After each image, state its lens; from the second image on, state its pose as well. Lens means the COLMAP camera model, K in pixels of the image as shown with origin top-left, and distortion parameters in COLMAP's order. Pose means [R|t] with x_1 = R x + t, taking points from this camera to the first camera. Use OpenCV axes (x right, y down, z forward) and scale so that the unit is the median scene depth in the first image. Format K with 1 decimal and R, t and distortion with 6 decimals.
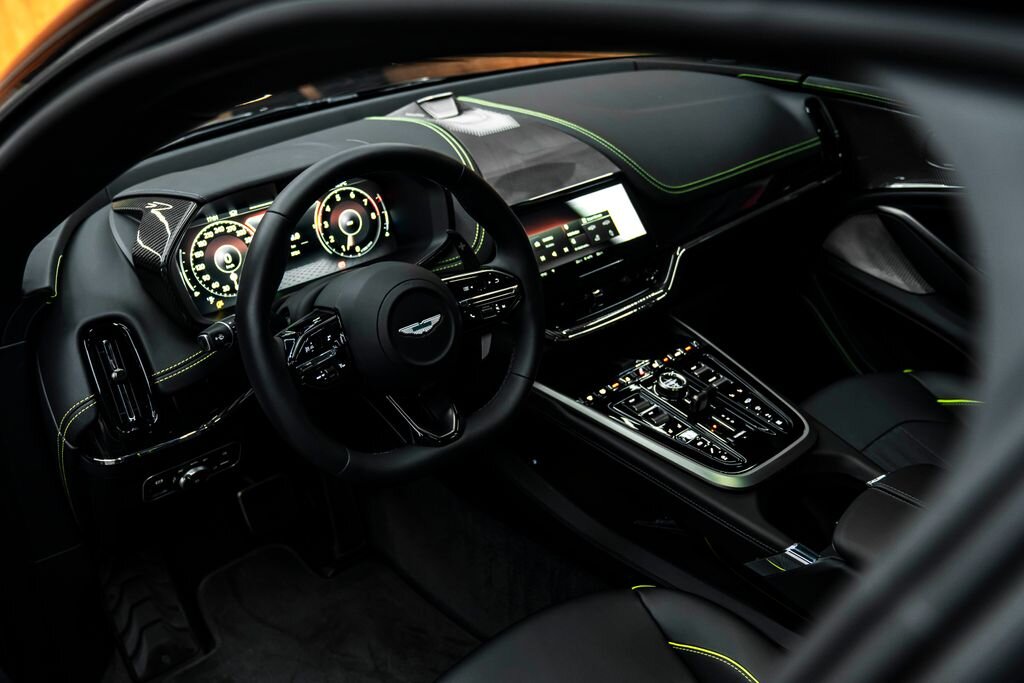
lens RADIAL K [[931.9, 0, 513.1], [0, 931.9, 342.8], [0, 0, 1]] dist [0.009442, 0.000000]
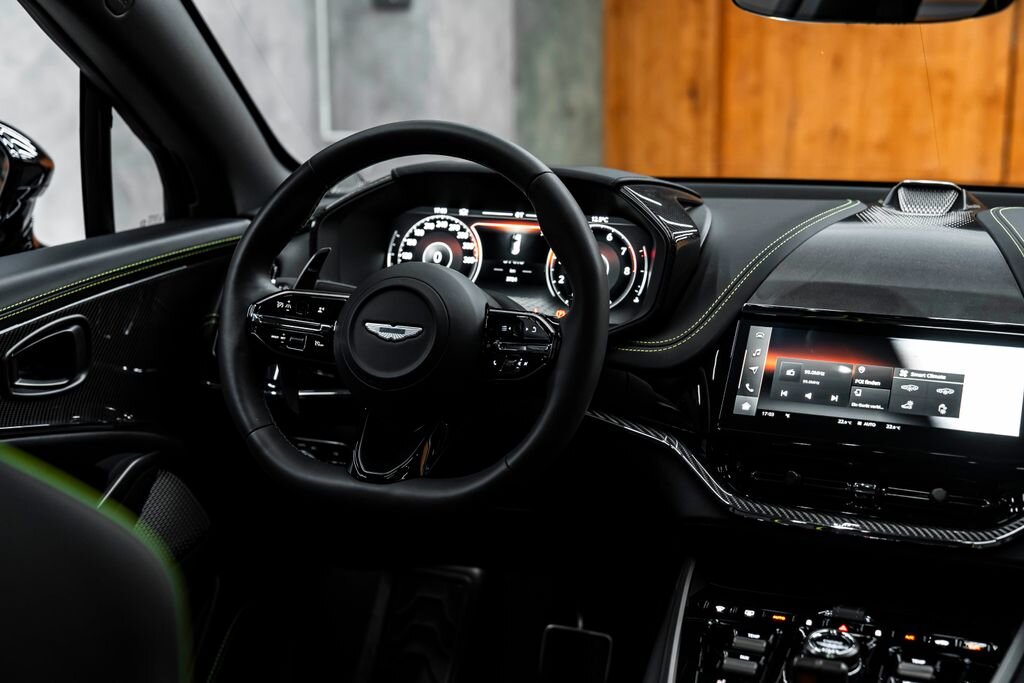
lens RADIAL K [[1554.5, 0, 511.0], [0, 1554.5, 340.2], [0, 0, 1]] dist [0.021180, 0.000000]
pose [[0.462449, 0.217855, -0.859465, 0.995190], [-0.430345, 0.902660, -0.002750, -0.045450], [0.775206, 0.371138, 0.511188, 0.331507]]
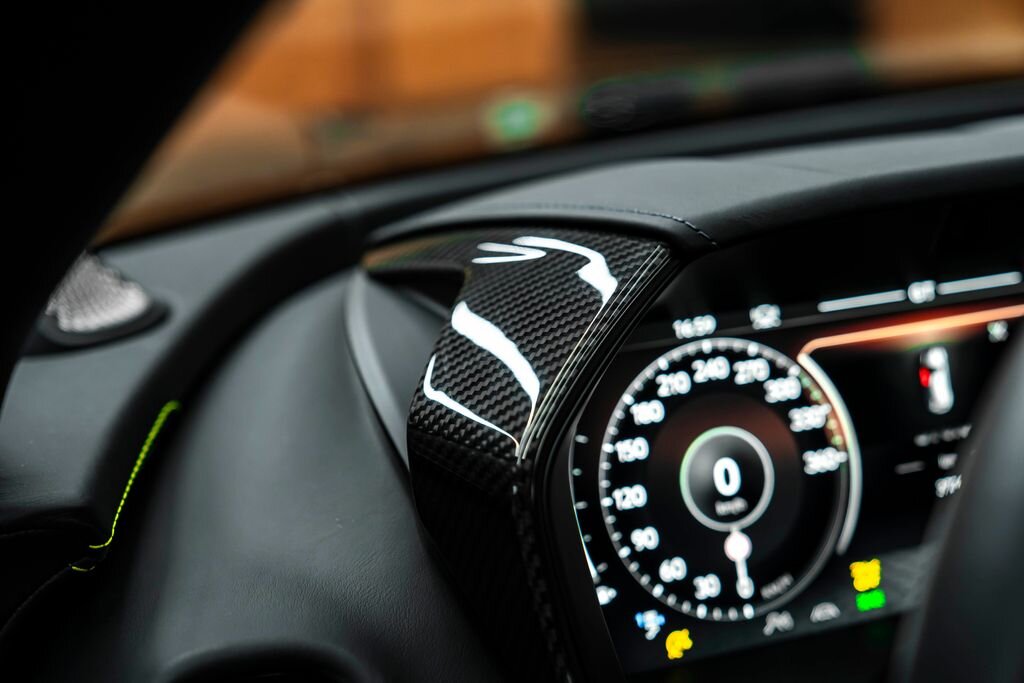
lens RADIAL K [[1642.3, 0, 510.4], [0, 1642.3, 344.2], [0, 0, 1]] dist [-0.053052, 0.000000]
pose [[0.947240, 0.079845, -0.310420, -0.218801], [-0.140290, 0.974062, -0.177547, -0.034329], [0.288192, 0.211728, 0.933872, 0.524400]]
